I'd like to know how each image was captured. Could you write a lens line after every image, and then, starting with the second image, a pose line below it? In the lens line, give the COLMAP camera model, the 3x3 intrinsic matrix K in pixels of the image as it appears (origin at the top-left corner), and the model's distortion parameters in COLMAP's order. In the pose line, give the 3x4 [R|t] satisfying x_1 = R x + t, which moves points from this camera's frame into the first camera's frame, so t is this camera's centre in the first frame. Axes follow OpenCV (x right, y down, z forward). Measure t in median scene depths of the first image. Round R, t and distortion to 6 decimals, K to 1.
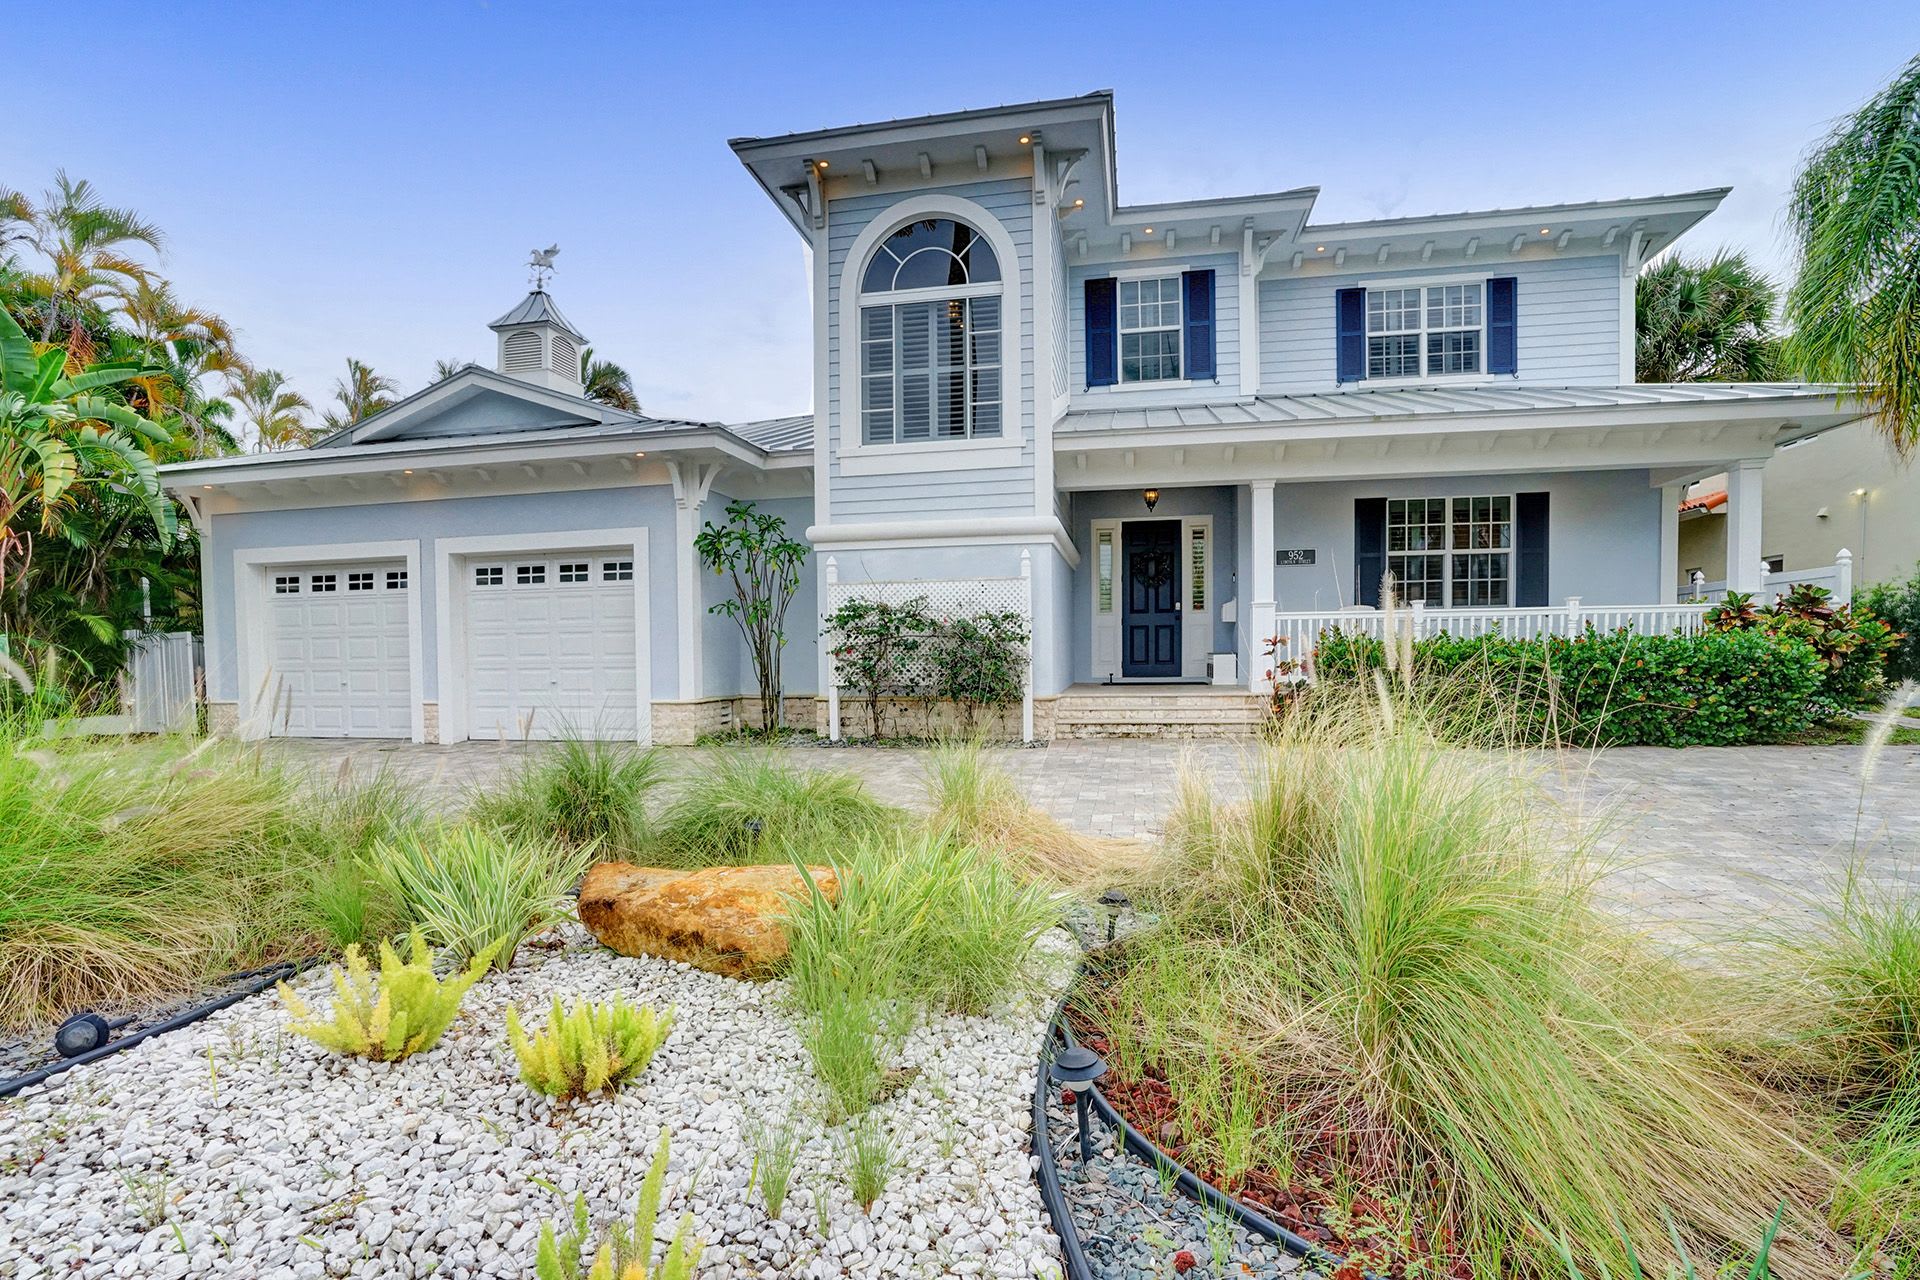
lens RADIAL K [[933.6, 0, 960.1], [0, 933.6, 690.4], [0, 0, 1]] dist [-0.066556, 0.029924]
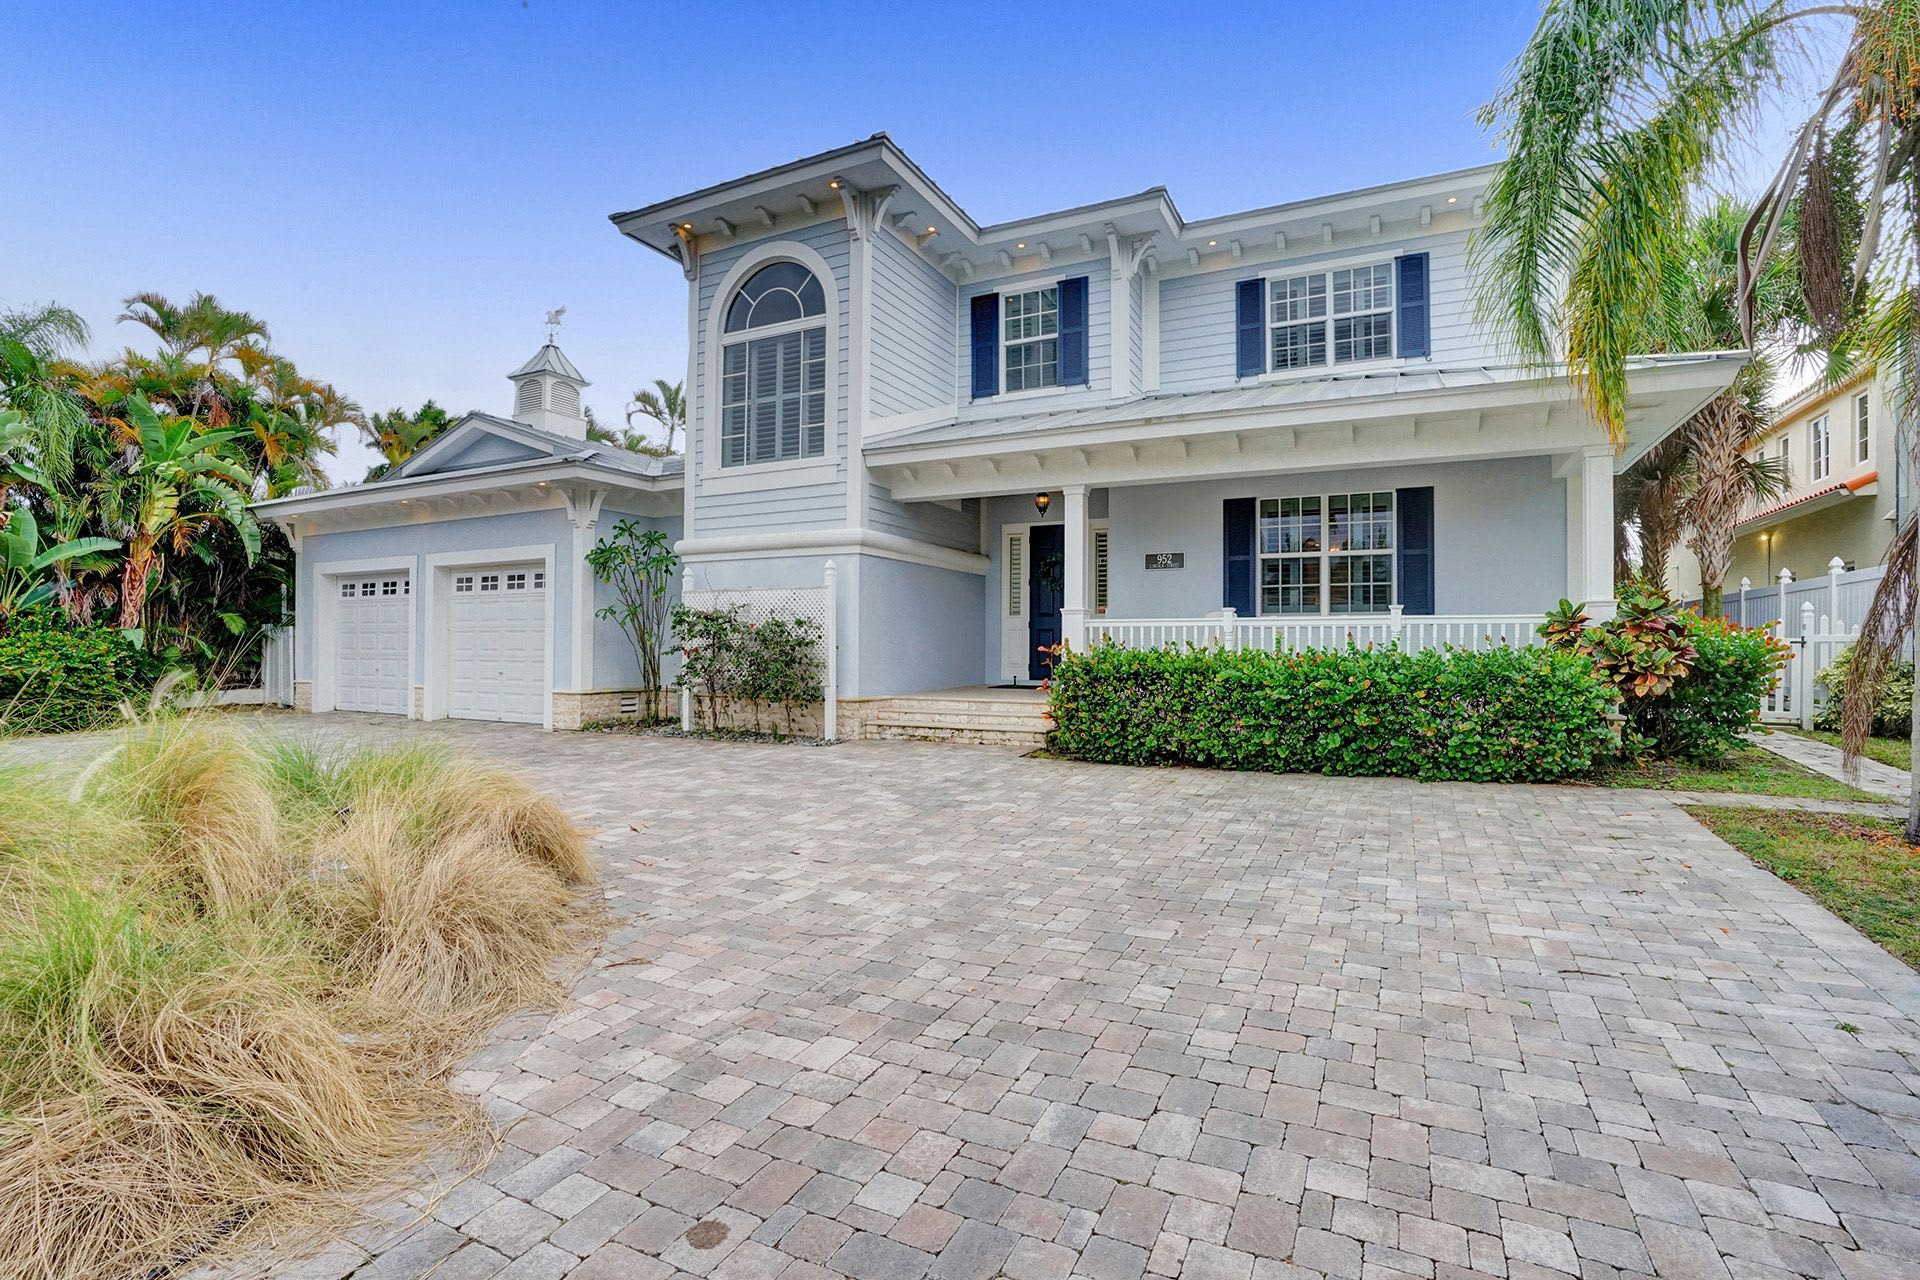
lens RADIAL K [[921.5, 0, 960.0], [0, 921.5, 640.0], [0, 0, 1]] dist [-0.071377, 0.028100]
pose [[0.963059, 0.013645, -0.268946, 0.424399], [-0.025635, 0.998825, -0.041122, -0.016873], [0.268069, 0.046497, 0.962277, 0.023188]]
